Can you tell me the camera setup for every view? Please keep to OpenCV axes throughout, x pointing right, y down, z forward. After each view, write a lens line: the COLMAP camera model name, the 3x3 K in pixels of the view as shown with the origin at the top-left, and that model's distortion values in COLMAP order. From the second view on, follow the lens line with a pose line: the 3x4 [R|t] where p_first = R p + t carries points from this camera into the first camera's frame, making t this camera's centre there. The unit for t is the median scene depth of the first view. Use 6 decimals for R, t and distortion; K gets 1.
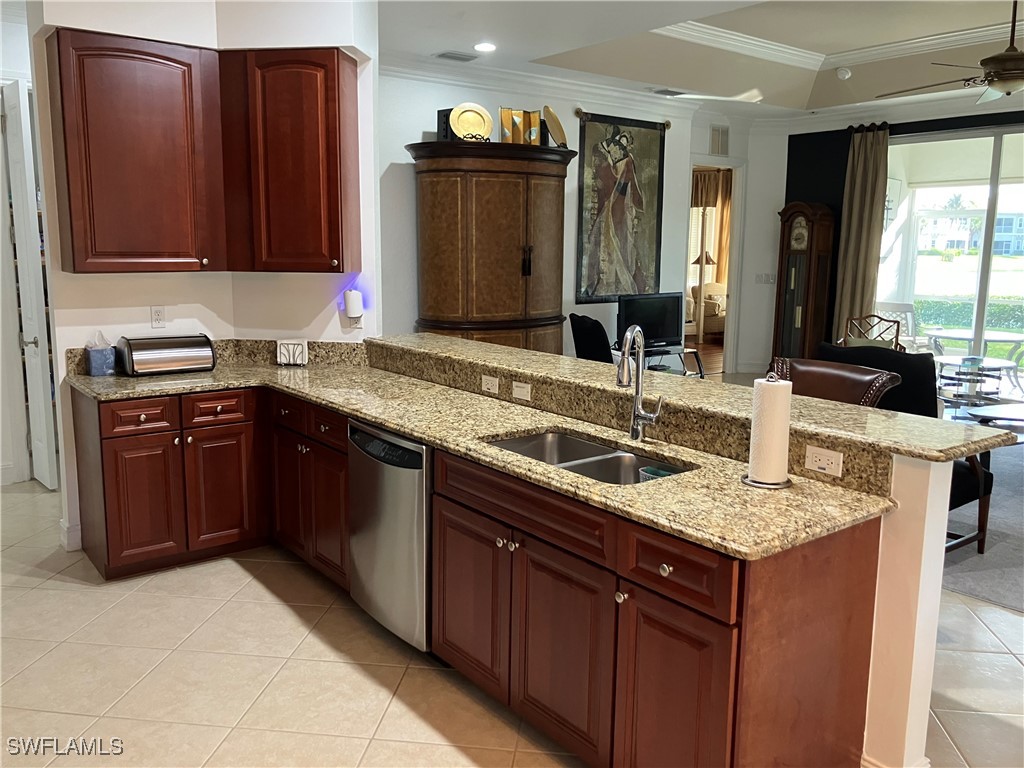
lens RADIAL K [[835.8, 0, 509.7], [0, 835.8, 380.5], [0, 0, 1]] dist [0.058982, -0.006059]
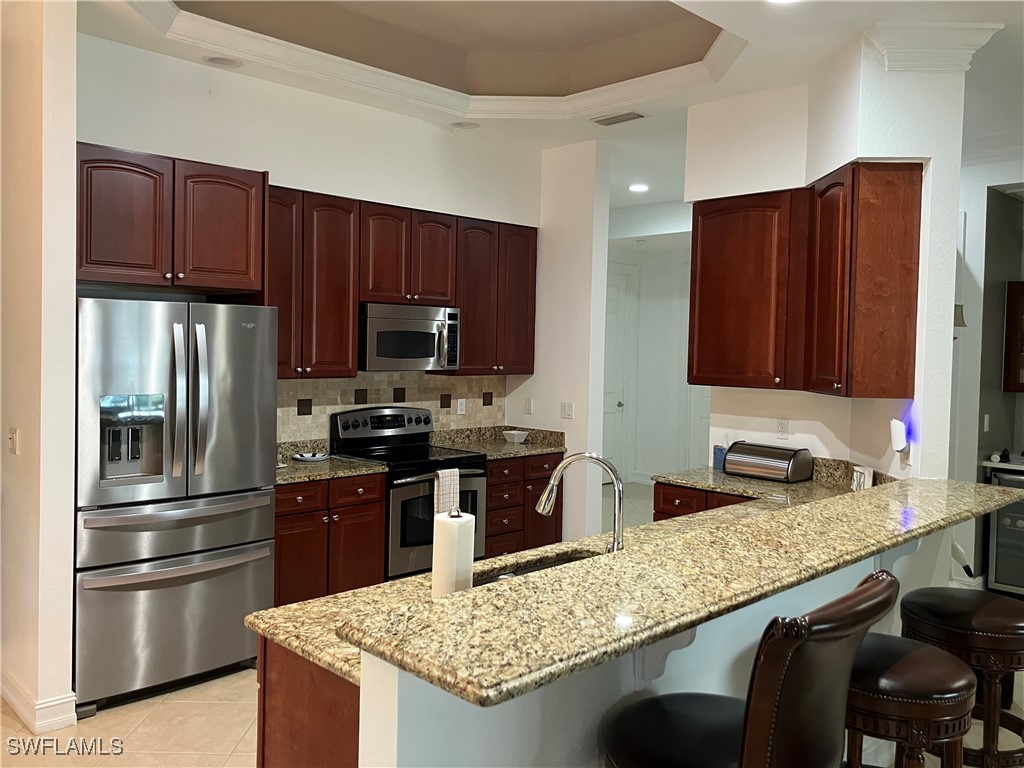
lens RADIAL K [[835.8, 0, 509.7], [0, 835.8, 380.5], [0, 0, 1]] dist [0.058982, -0.006059]
pose [[0.096205, 0.033654, -0.994792, 1.340218], [-0.174364, 0.984544, 0.016445, -0.191249], [0.979970, 0.171874, 0.100586, 1.051414]]
